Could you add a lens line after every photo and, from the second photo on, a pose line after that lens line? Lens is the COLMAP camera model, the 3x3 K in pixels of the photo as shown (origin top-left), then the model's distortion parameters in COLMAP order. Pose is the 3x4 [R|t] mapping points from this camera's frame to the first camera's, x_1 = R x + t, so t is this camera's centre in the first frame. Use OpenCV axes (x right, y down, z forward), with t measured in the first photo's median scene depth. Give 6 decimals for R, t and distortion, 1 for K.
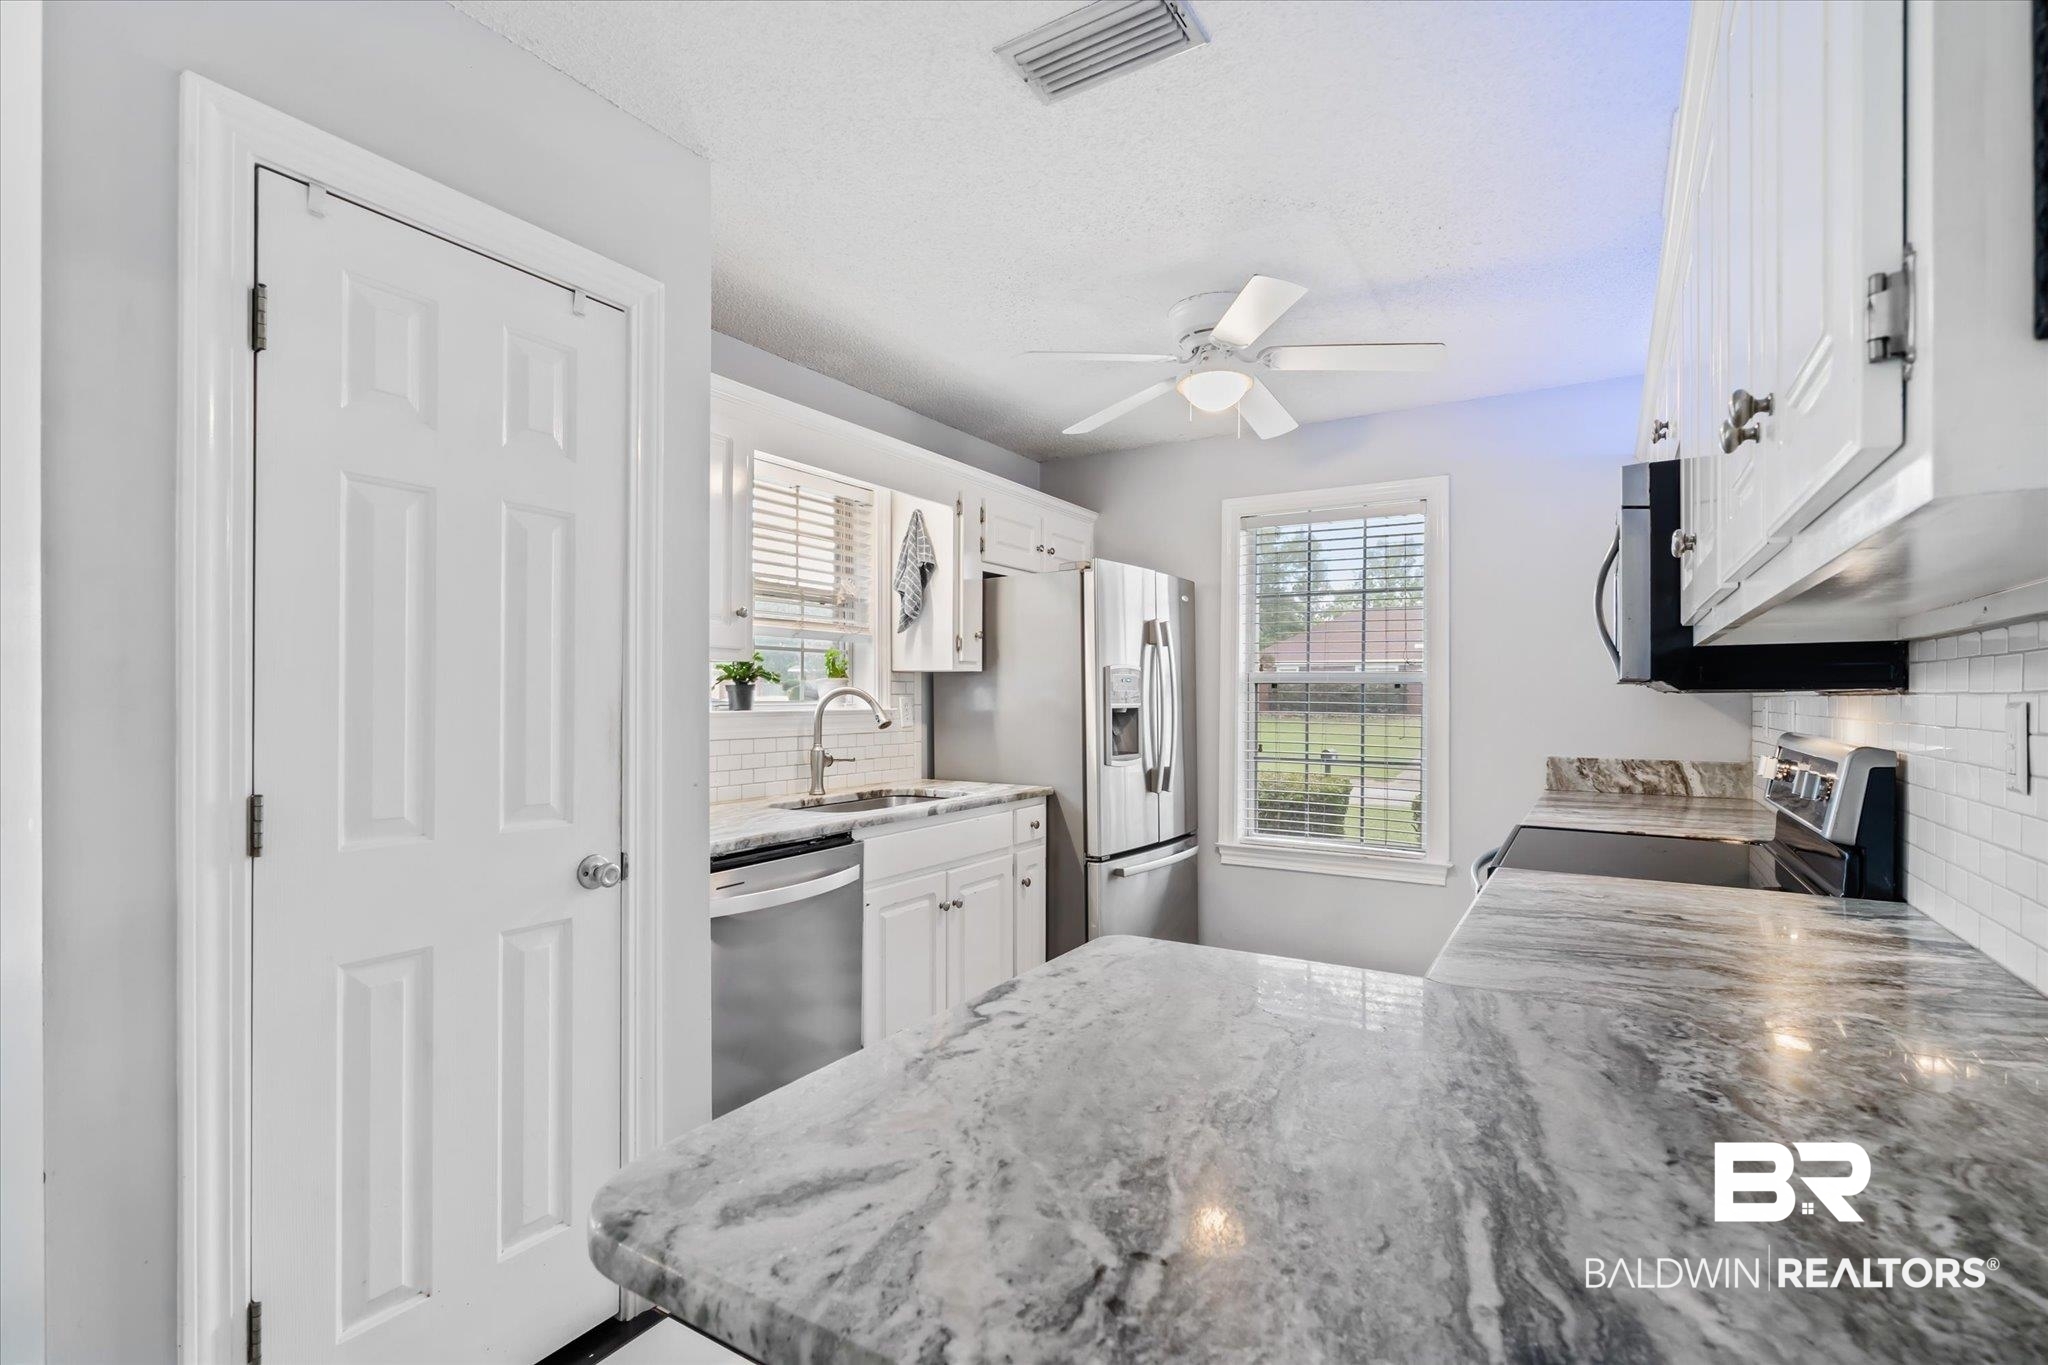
lens RADIAL K [[934.7, 0, 1019.7], [0, 934.7, 695.3], [0, 0, 1]] dist [-0.003288, -0.000140]
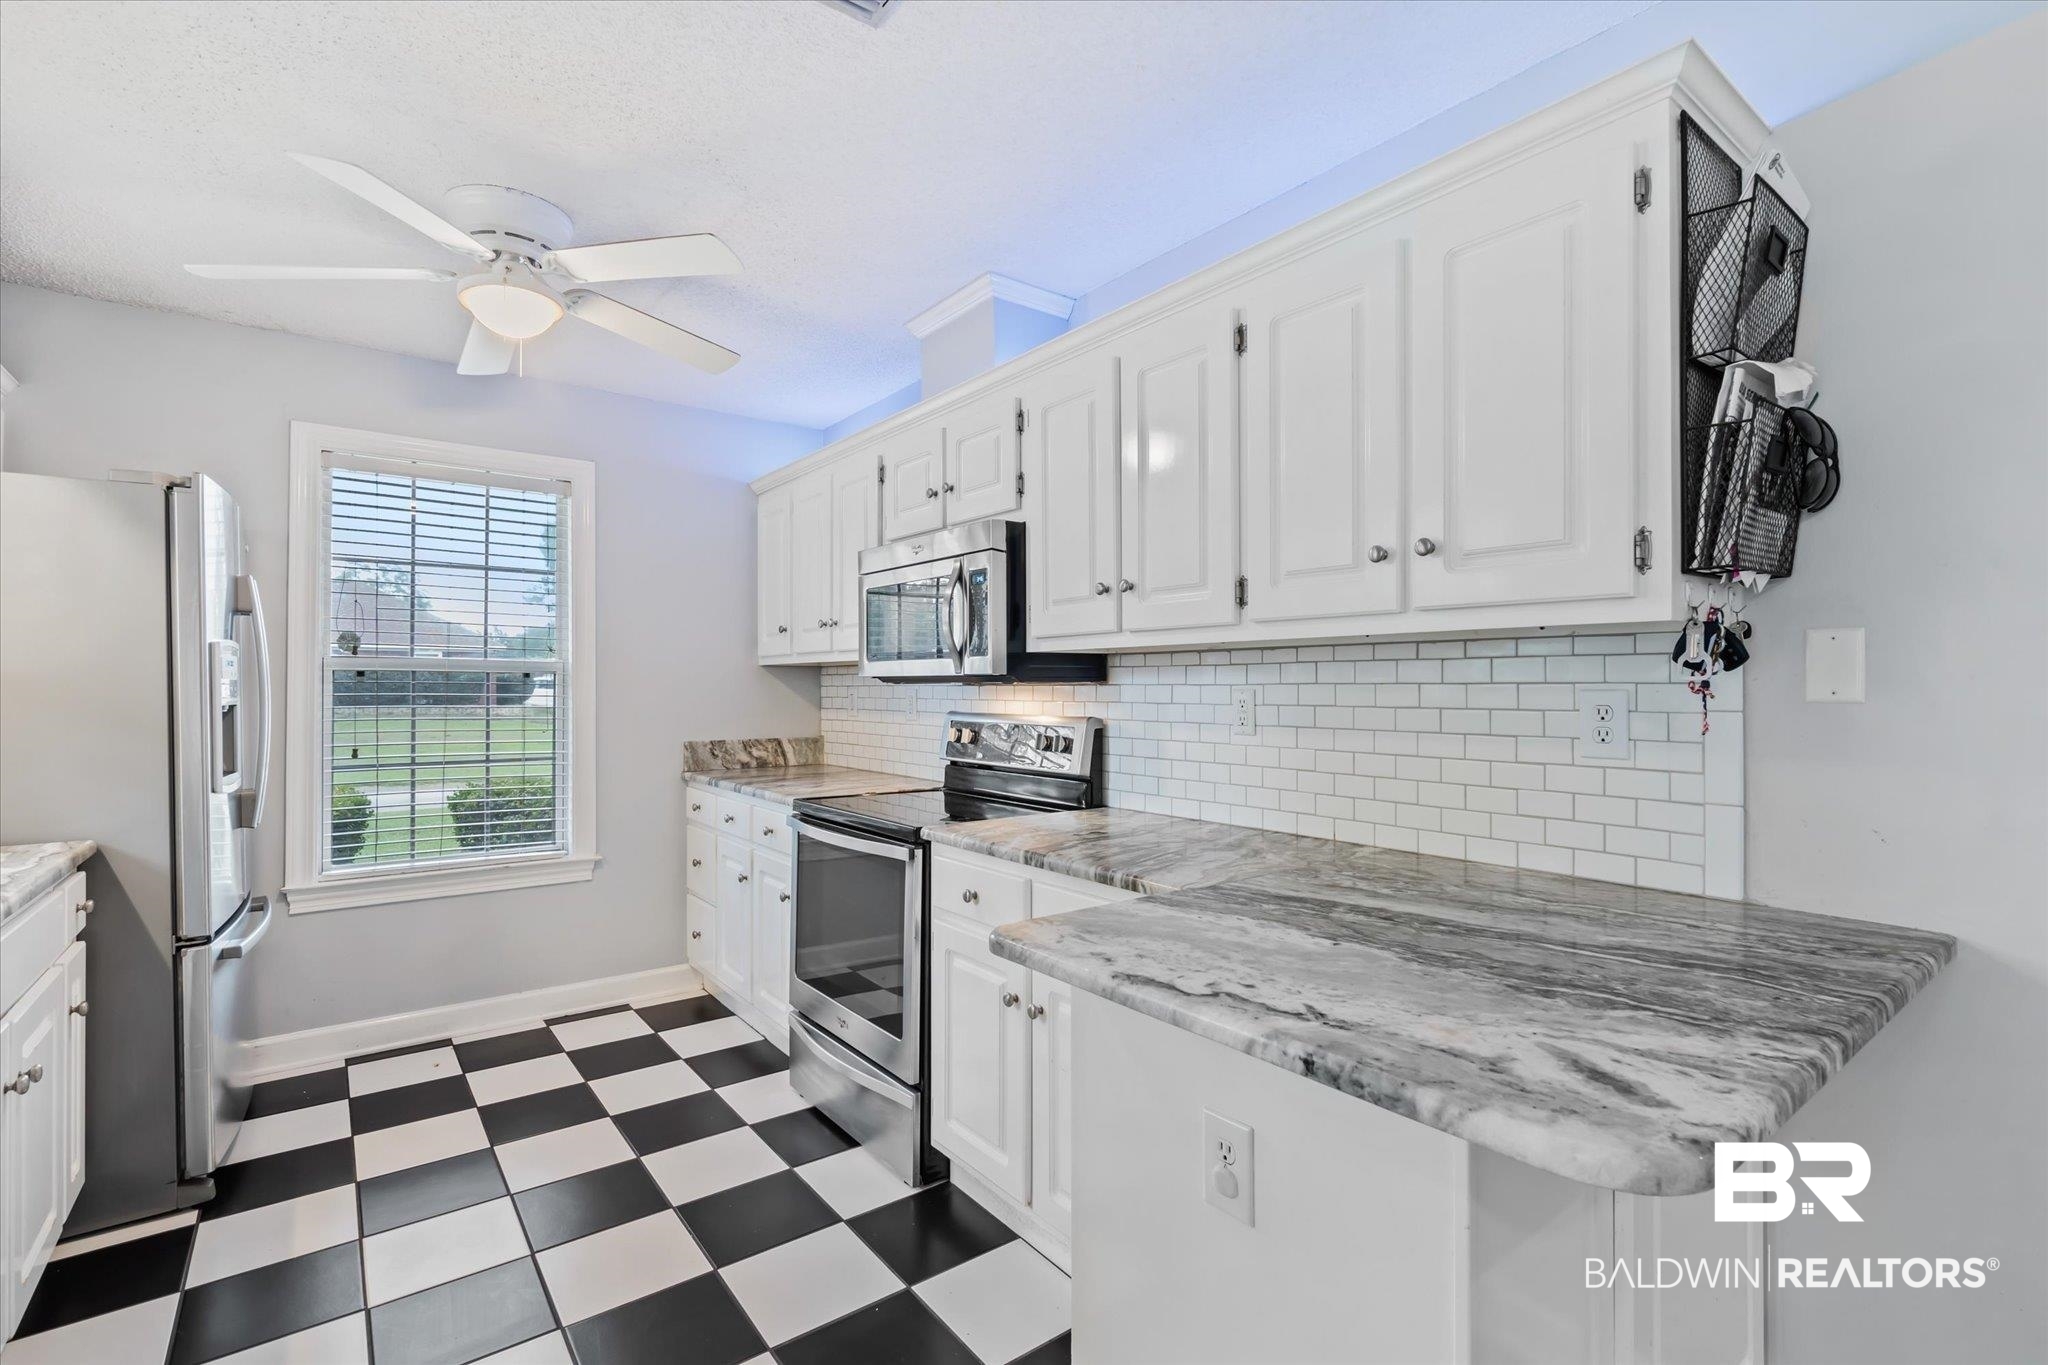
lens RADIAL K [[934.7, 0, 1019.4], [0, 934.7, 680.0], [0, 0, 1]] dist [-0.003288, -0.000140]
pose [[0.357341, 0.003674, 0.933967, -0.718392], [0.000770, 0.999991, -0.004229, -0.003368], [-0.933974, 0.002230, 0.357335, 0.541772]]
